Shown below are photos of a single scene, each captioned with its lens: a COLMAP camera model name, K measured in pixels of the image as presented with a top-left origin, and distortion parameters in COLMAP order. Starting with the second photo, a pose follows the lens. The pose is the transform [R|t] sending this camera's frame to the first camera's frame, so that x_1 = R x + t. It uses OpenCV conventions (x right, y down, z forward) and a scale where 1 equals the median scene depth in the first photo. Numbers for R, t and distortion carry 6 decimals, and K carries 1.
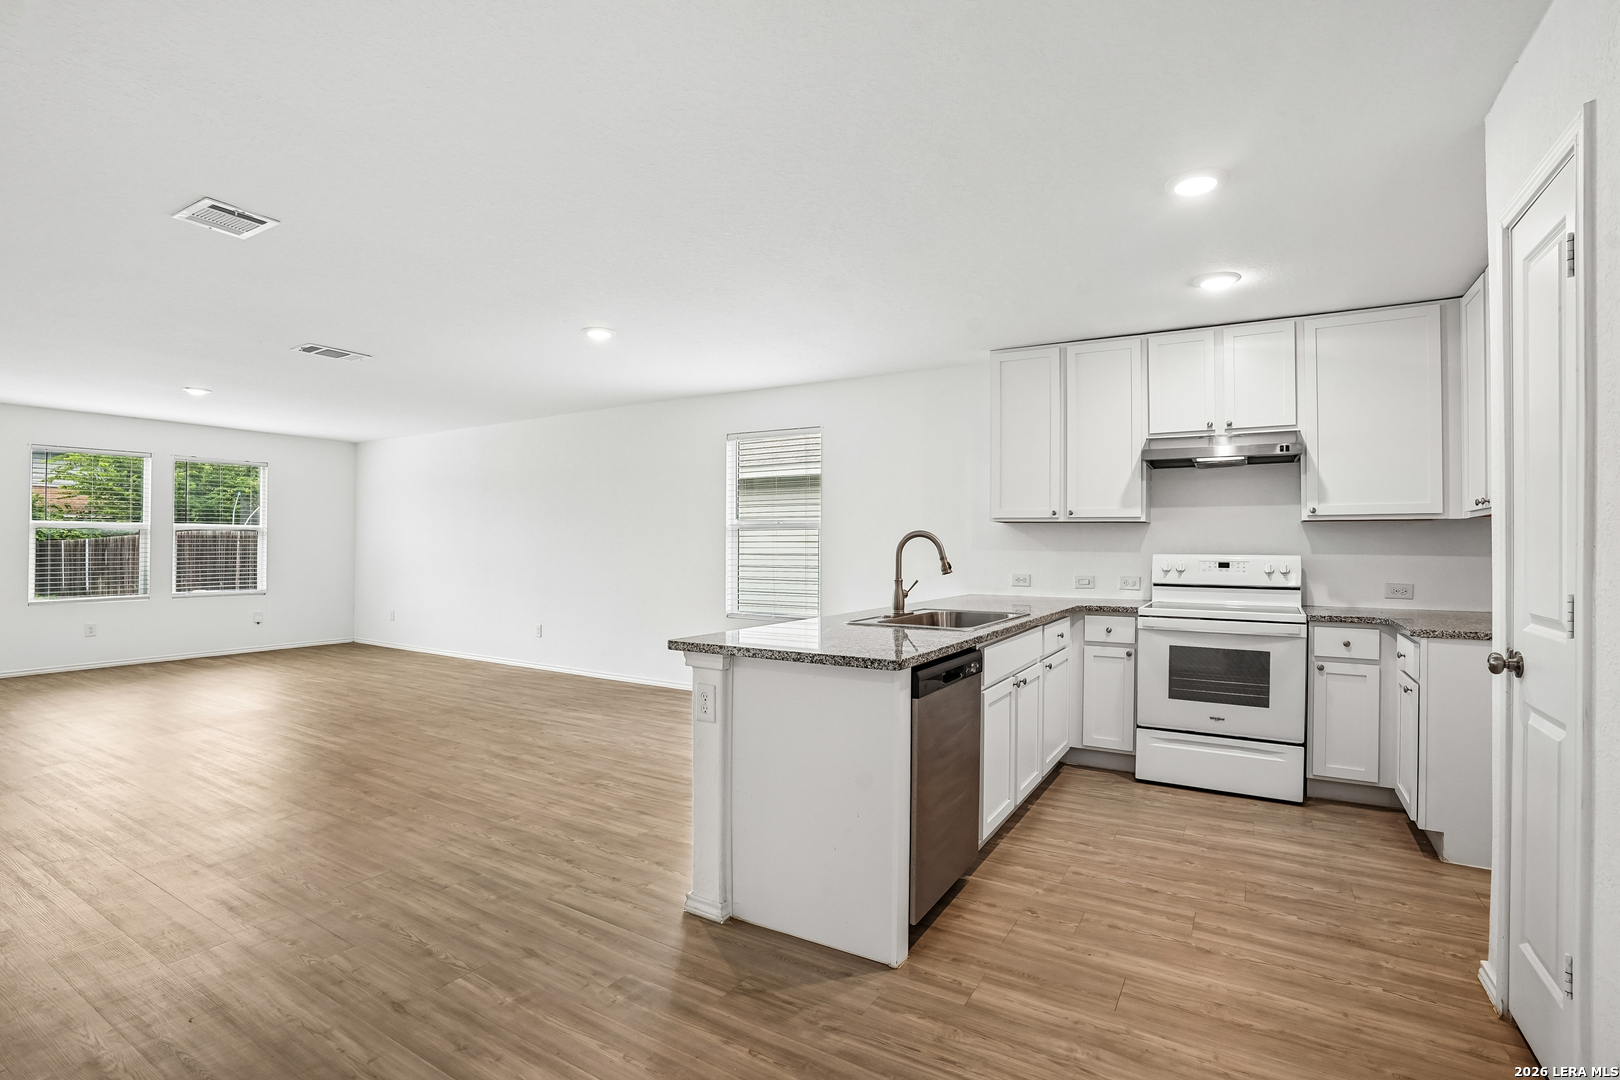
lens RADIAL K [[740.5, 0, 814.9], [0, 740.5, 553.7], [0, 0, 1]] dist [-0.058461, 0.000347]
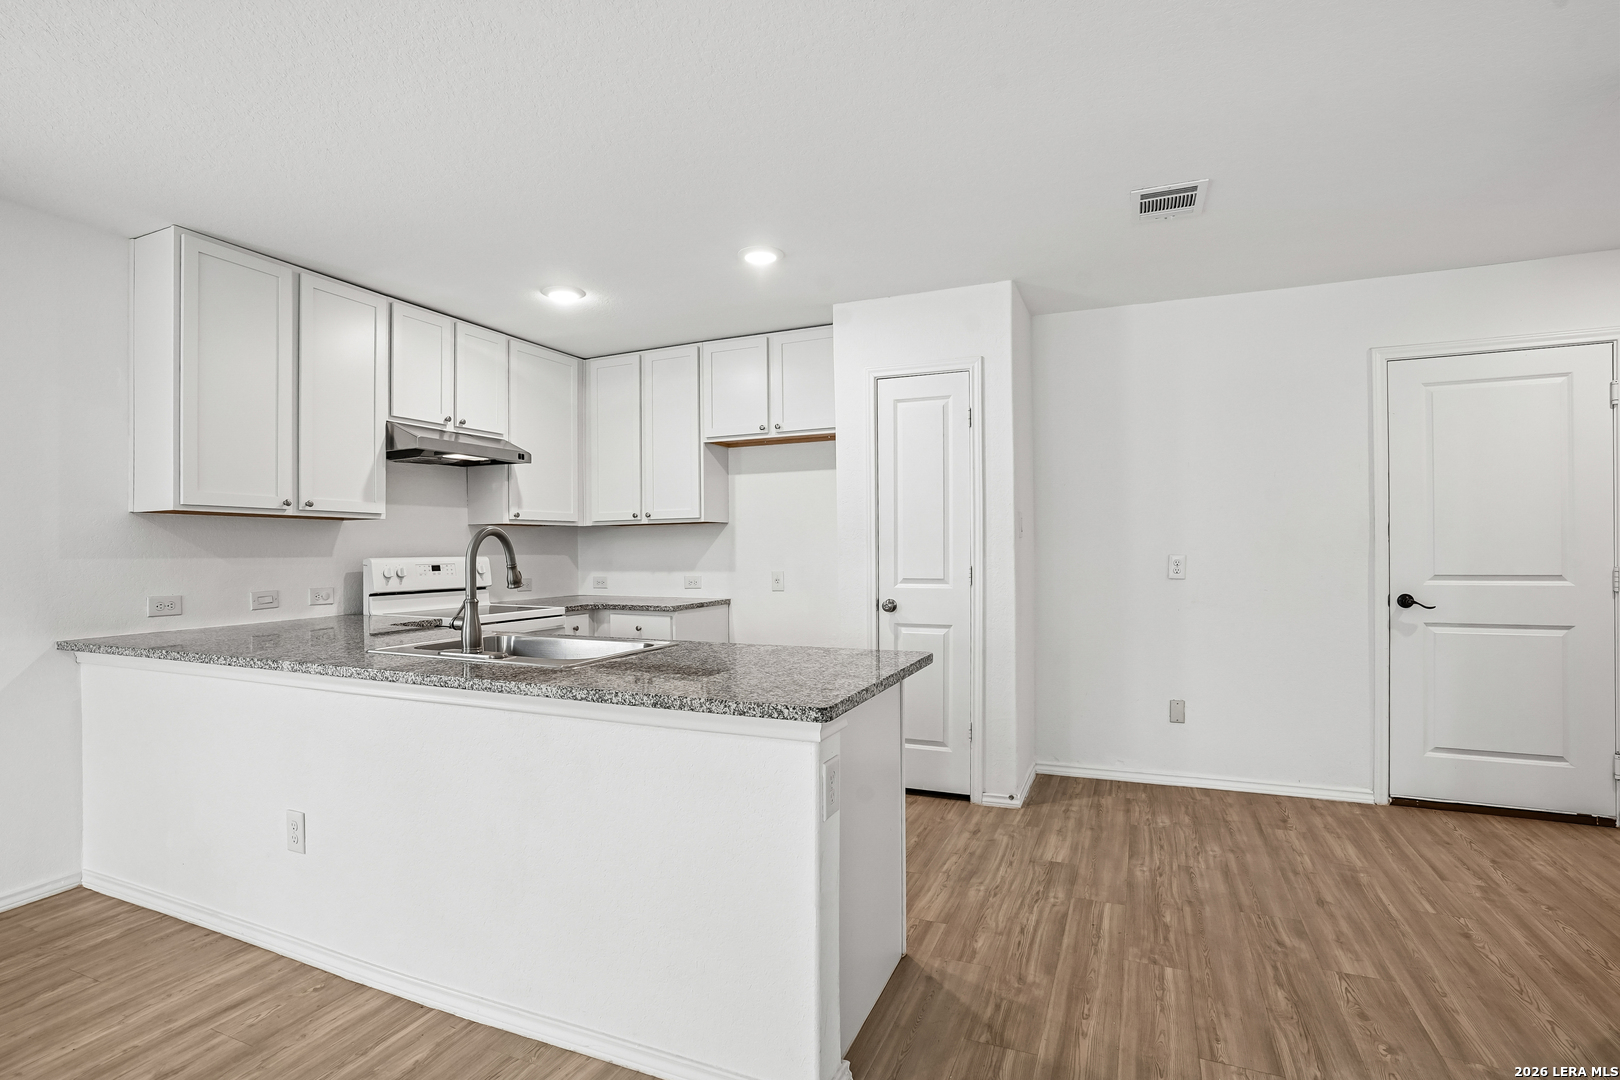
lens RADIAL K [[775.3, 0, 798.1], [0, 775.3, 538.4], [0, 0, 1]] dist [-0.002809, -0.000486]
pose [[-0.118479, 0.004257, 0.992947, -0.469887], [0.011974, 0.999924, -0.002858, -0.013738], [-0.992884, 0.011551, -0.118521, 0.609946]]
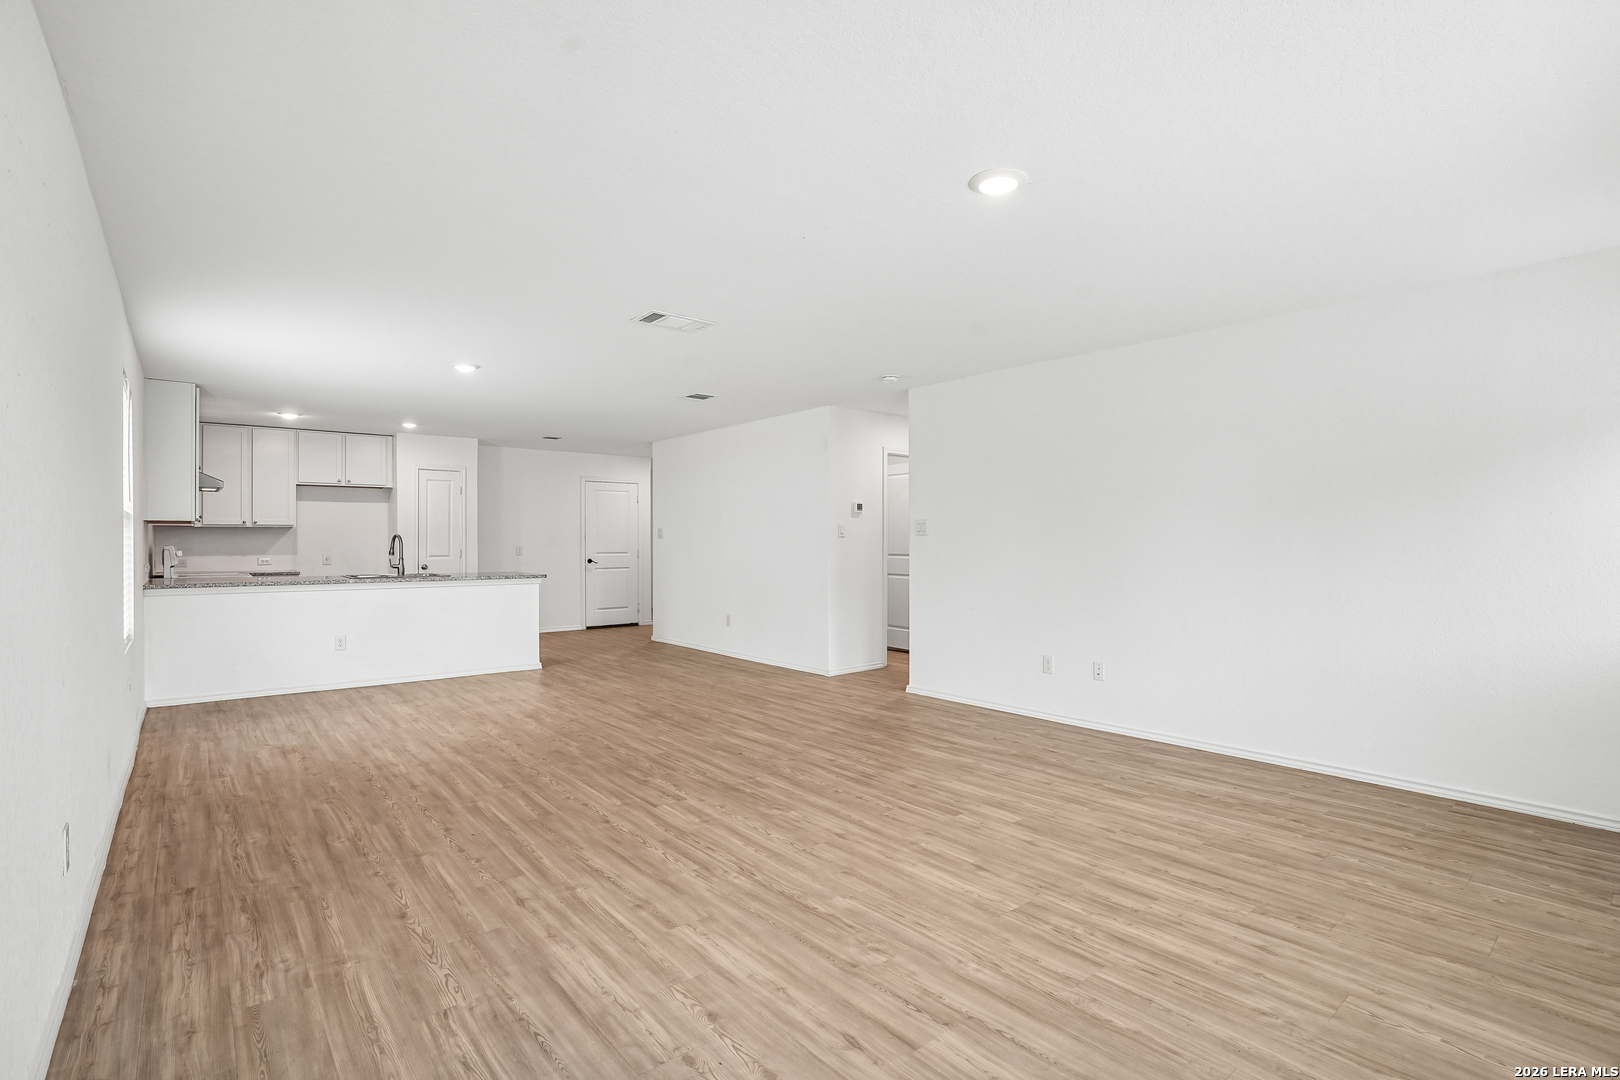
lens RADIAL K [[735.3, 0, 810.0], [0, 735.3, 540.0], [0, 0, 1]] dist [-0.068029, 0.026695]
pose [[-0.945858, -0.007055, 0.324503, -1.216341], [-0.005608, 0.999970, 0.005394, -0.026478], [-0.324531, 0.003283, -0.945869, 1.920514]]
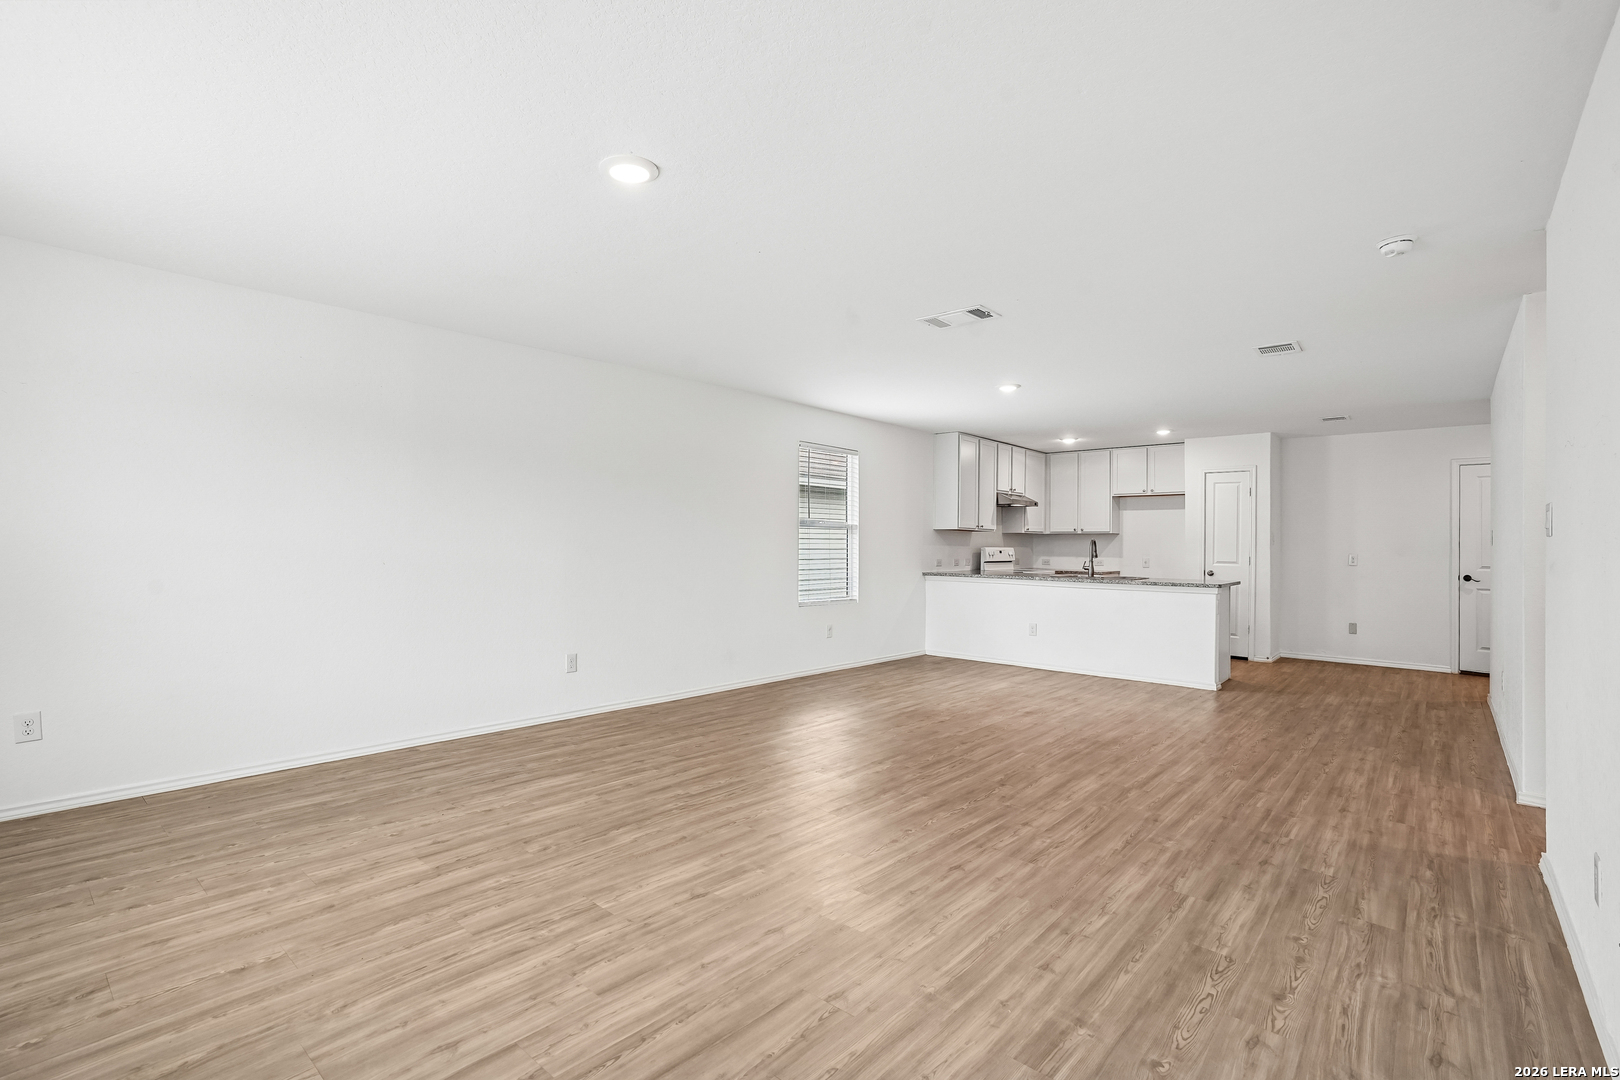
lens RADIAL K [[776.0, 0, 839.8], [0, 776.0, 534.6], [0, 0, 1]] dist [-0.043991, 0.022745]
pose [[0.150563, 0.004131, 0.988592, -1.750940], [-0.009235, 0.999954, -0.002772, -0.024970], [-0.988557, -0.008712, 0.150595, 1.062466]]
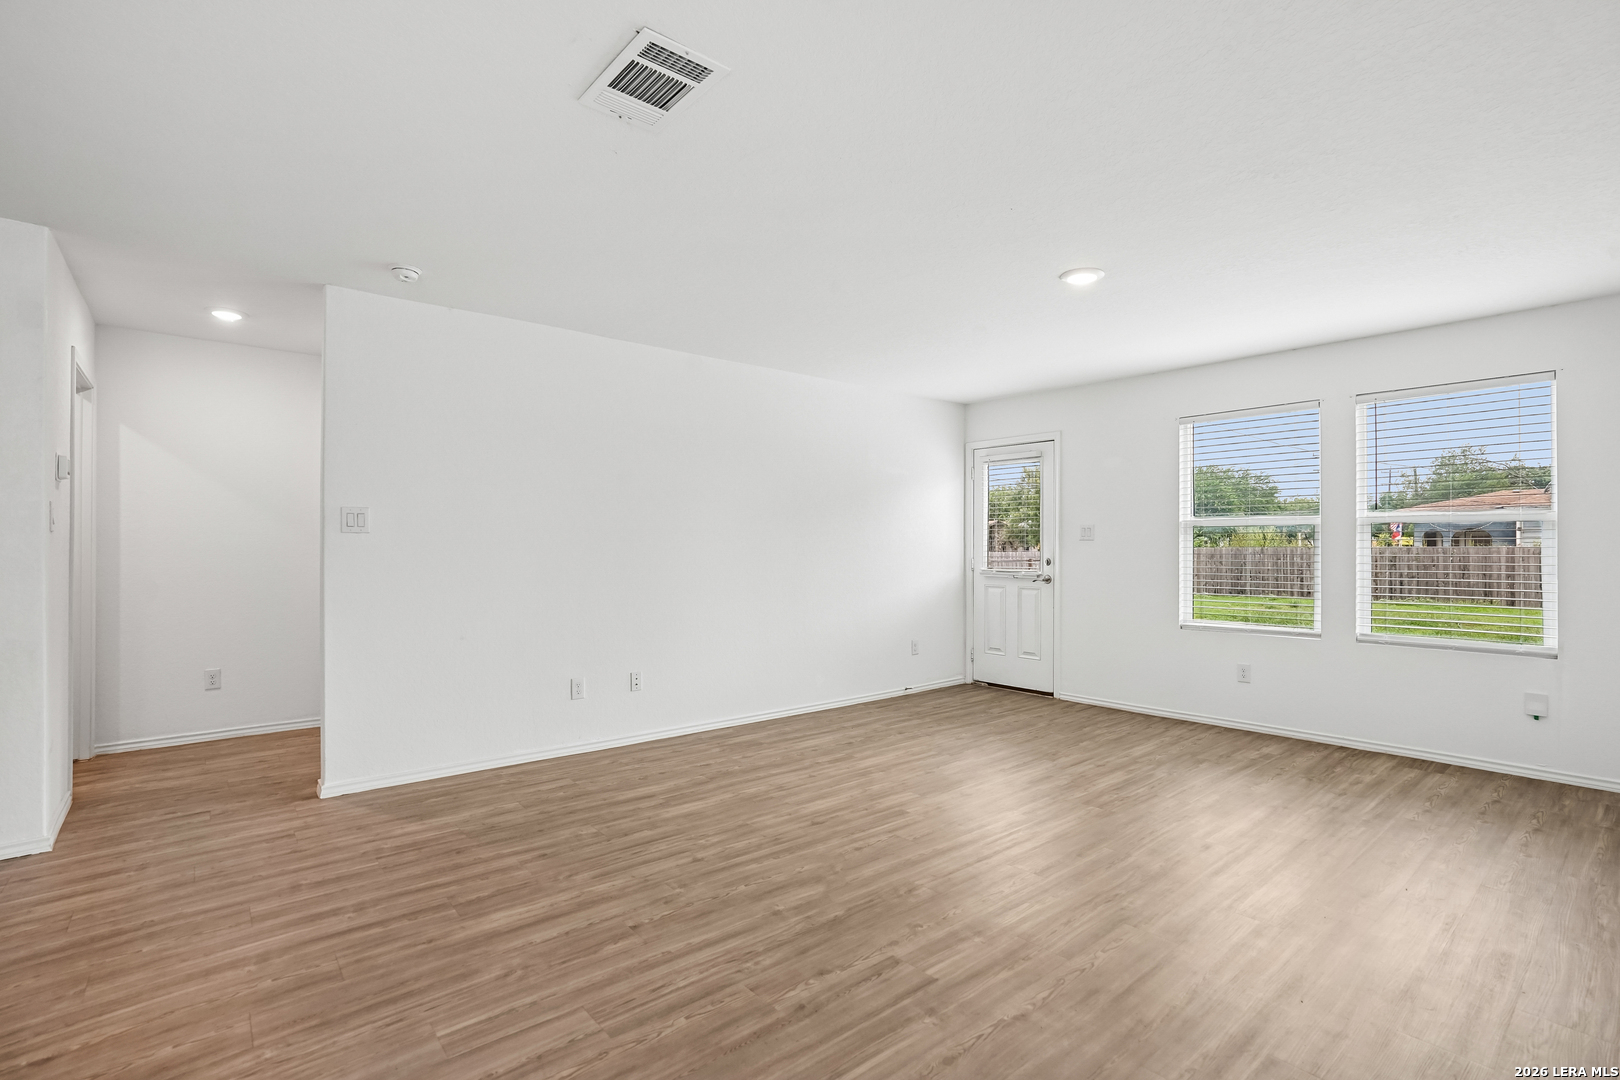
lens RADIAL K [[752.5, 0, 821.5], [0, 752.5, 547.8], [0, 0, 1]] dist [-0.053773, 0.028242]
pose [[-0.333485, -0.007914, -0.942722, -0.323530], [-0.010287, 0.999936, -0.004755, -0.010922], [0.942699, 0.008112, -0.333545, 1.320767]]
